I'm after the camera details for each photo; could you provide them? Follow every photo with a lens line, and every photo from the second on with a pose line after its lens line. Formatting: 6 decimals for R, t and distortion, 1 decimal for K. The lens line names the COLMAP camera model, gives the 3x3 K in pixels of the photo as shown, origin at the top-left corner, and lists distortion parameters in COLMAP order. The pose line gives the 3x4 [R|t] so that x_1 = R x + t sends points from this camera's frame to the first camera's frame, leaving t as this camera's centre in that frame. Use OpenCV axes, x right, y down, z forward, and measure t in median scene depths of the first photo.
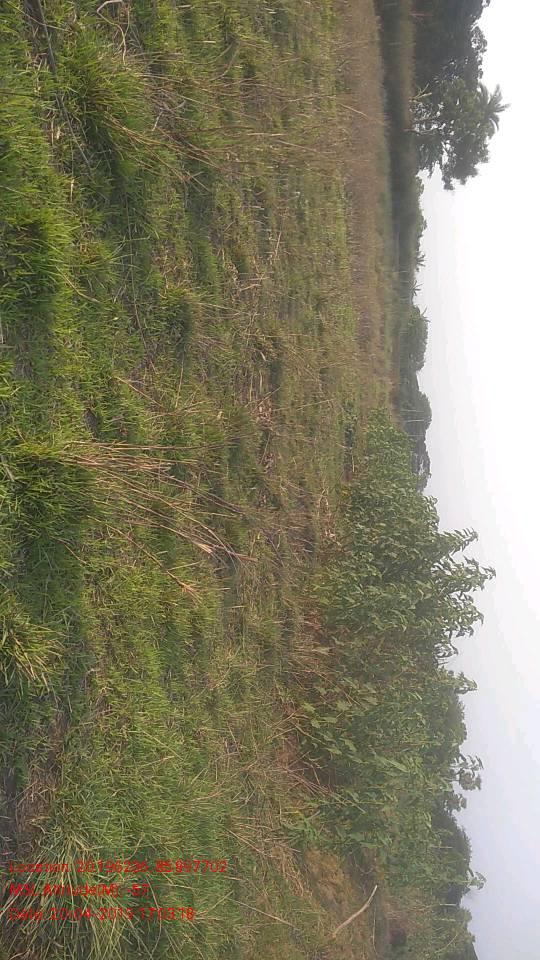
lens RADIAL K [[787.1, 0, 266.1], [0, 787.1, 478.3], [0, 0, 1]] dist [0.070415, -0.103760]
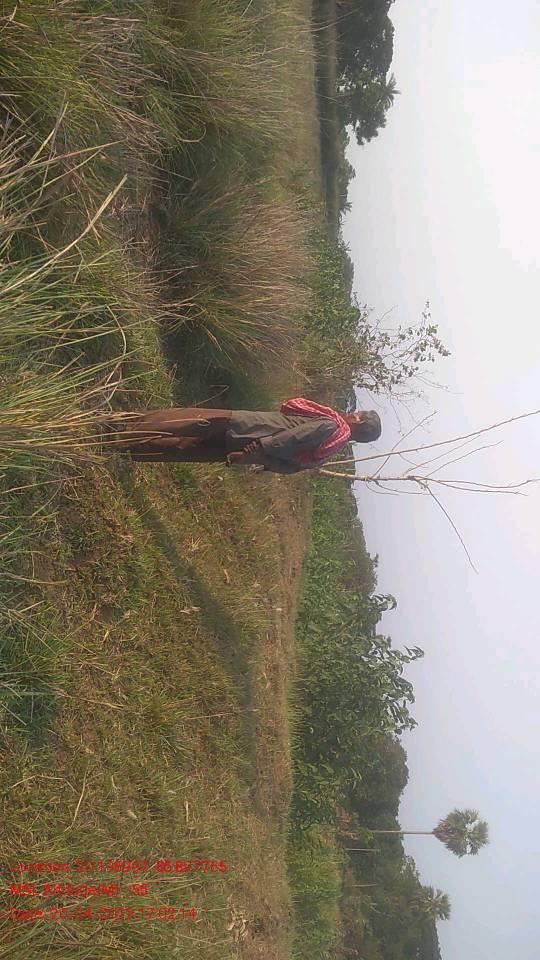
lens RADIAL K [[787.1, 0, 268.8], [0, 787.1, 479.9], [0, 0, 1]] dist [0.070415, -0.103760]
pose [[0.995817, -0.002580, 0.091330, -0.097578], [-0.003059, 0.998100, 0.061542, 0.218448], [-0.091315, -0.061564, 0.993917, -0.642625]]
